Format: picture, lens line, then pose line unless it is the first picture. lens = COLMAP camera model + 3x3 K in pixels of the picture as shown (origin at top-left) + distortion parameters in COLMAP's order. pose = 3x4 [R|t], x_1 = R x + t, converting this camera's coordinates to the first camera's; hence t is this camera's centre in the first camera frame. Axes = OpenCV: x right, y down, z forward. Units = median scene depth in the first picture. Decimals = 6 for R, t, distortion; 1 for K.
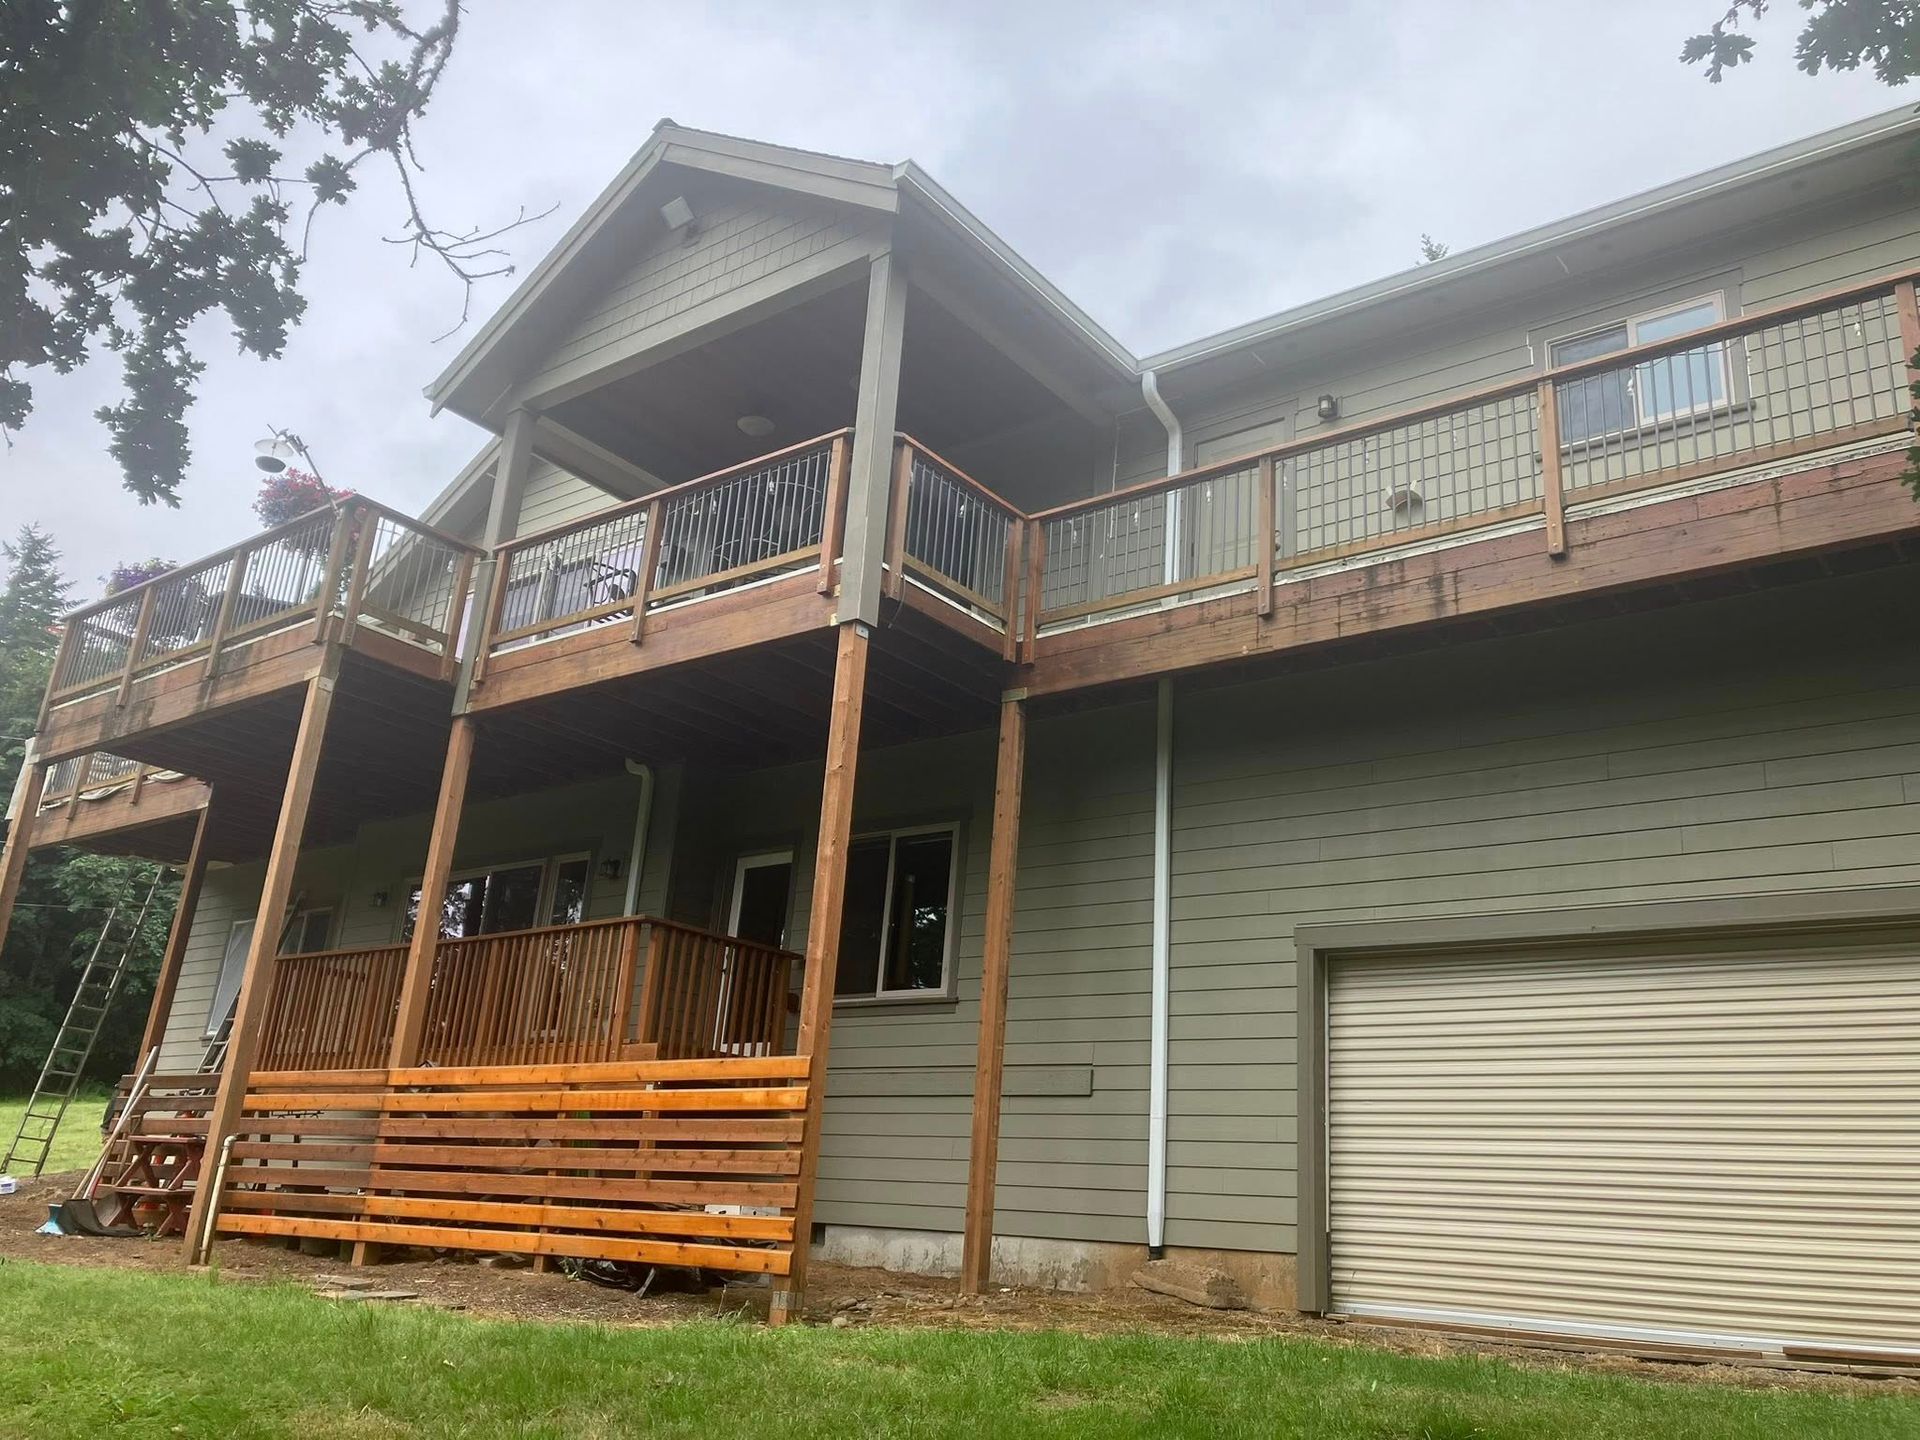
lens RADIAL K [[1578.7, 0, 961.3], [0, 1578.7, 708.7], [0, 0, 1]] dist [0.012906, -0.028565]
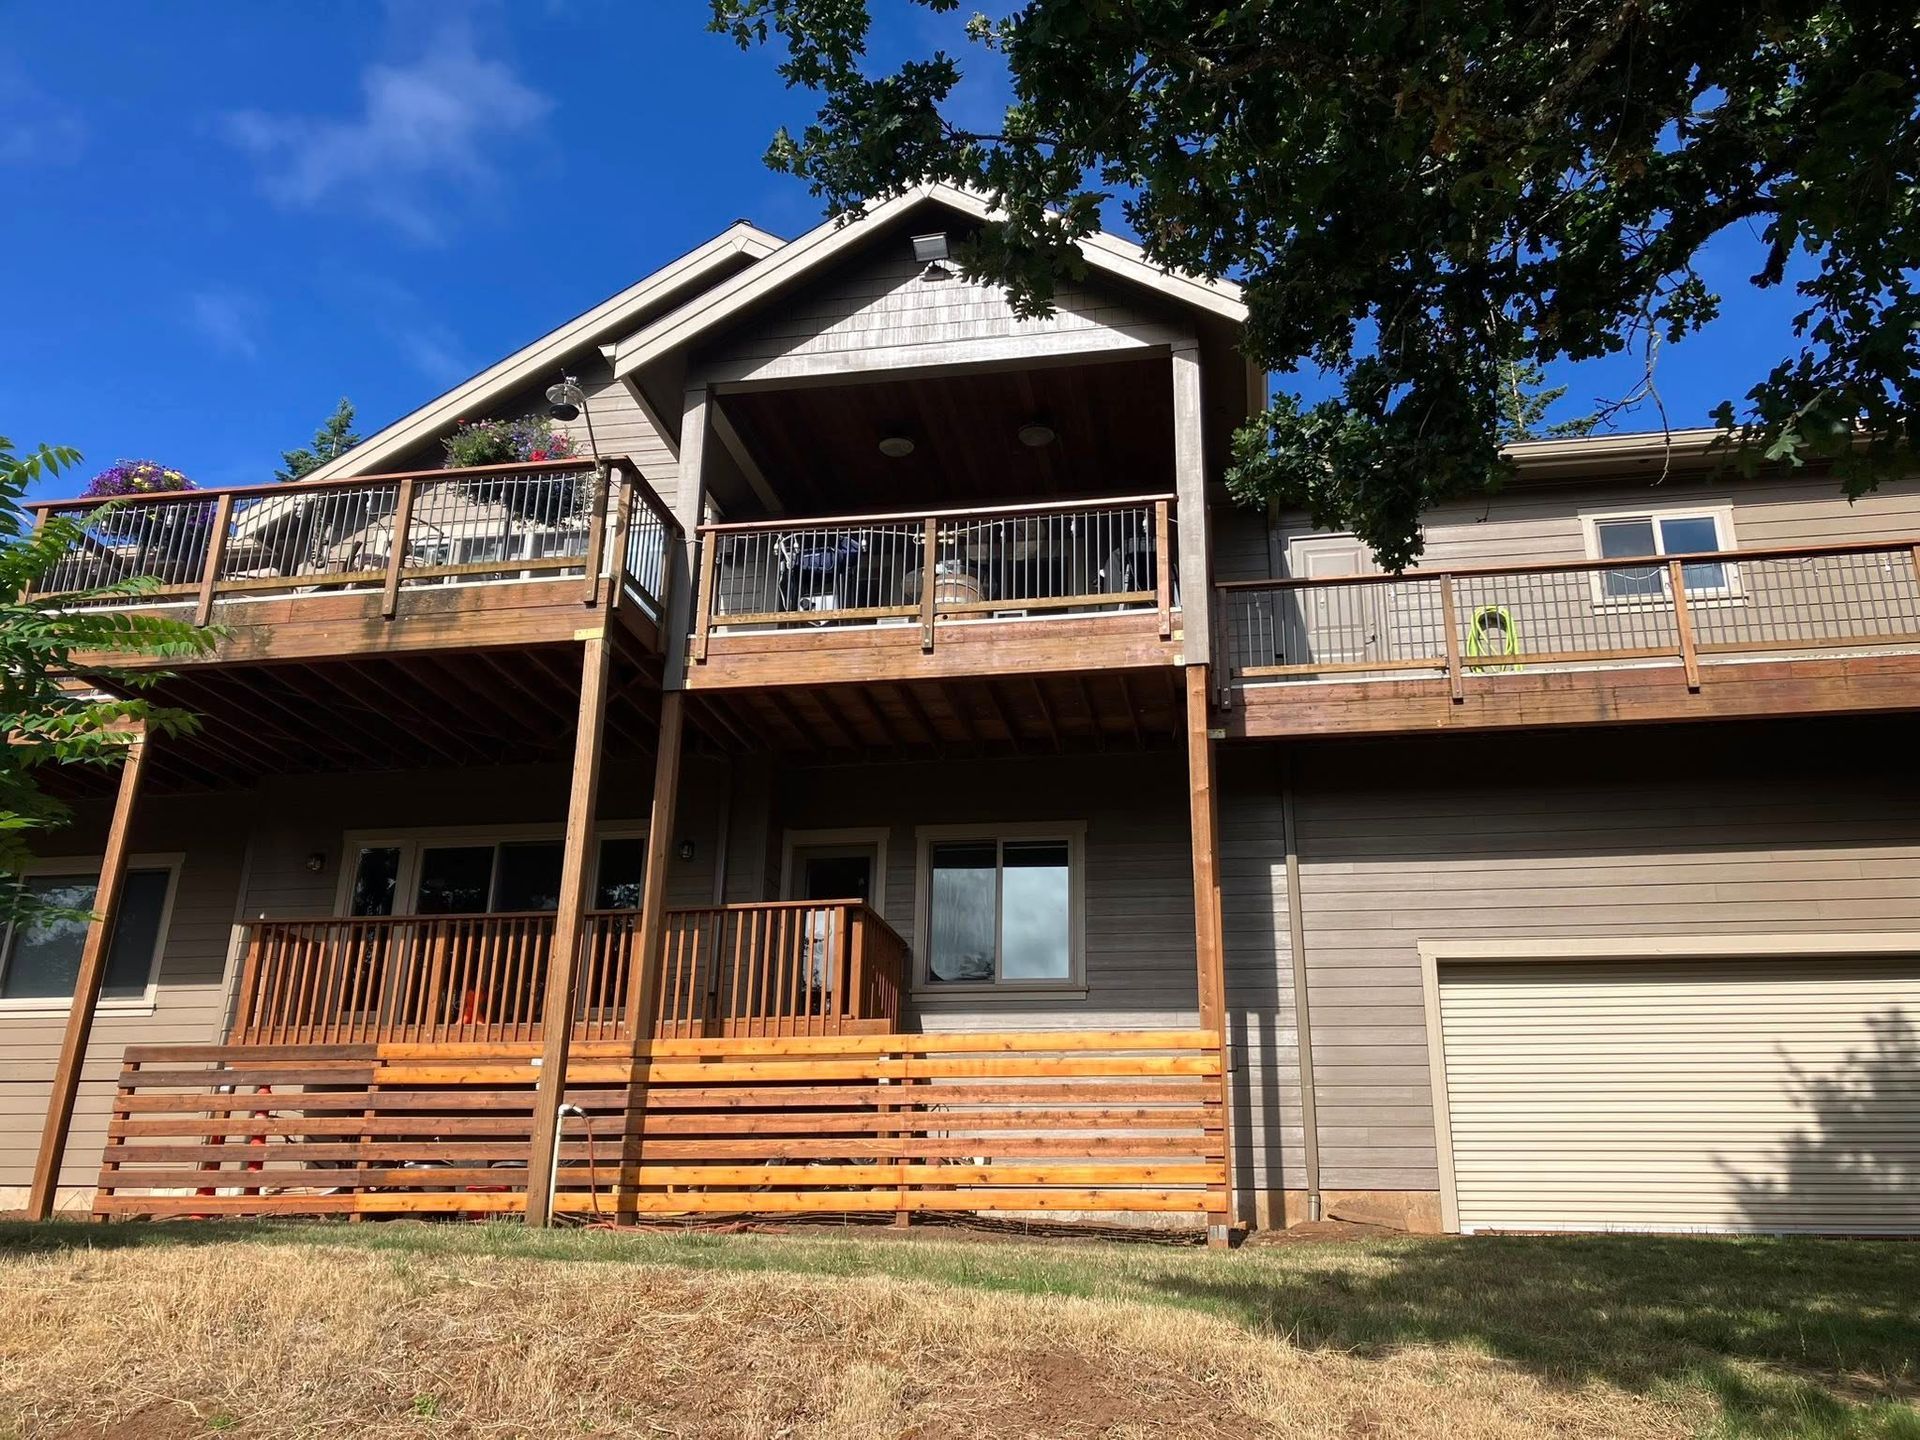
lens RADIAL K [[1578.7, 0, 967.8], [0, 1578.7, 726.7], [0, 0, 1]] dist [0.012906, -0.028565]
pose [[0.886415, 0.105302, 0.450754, -0.725656], [-0.109838, 0.993818, -0.016172, 0.027698], [-0.449671, -0.035175, 0.892502, 0.024056]]
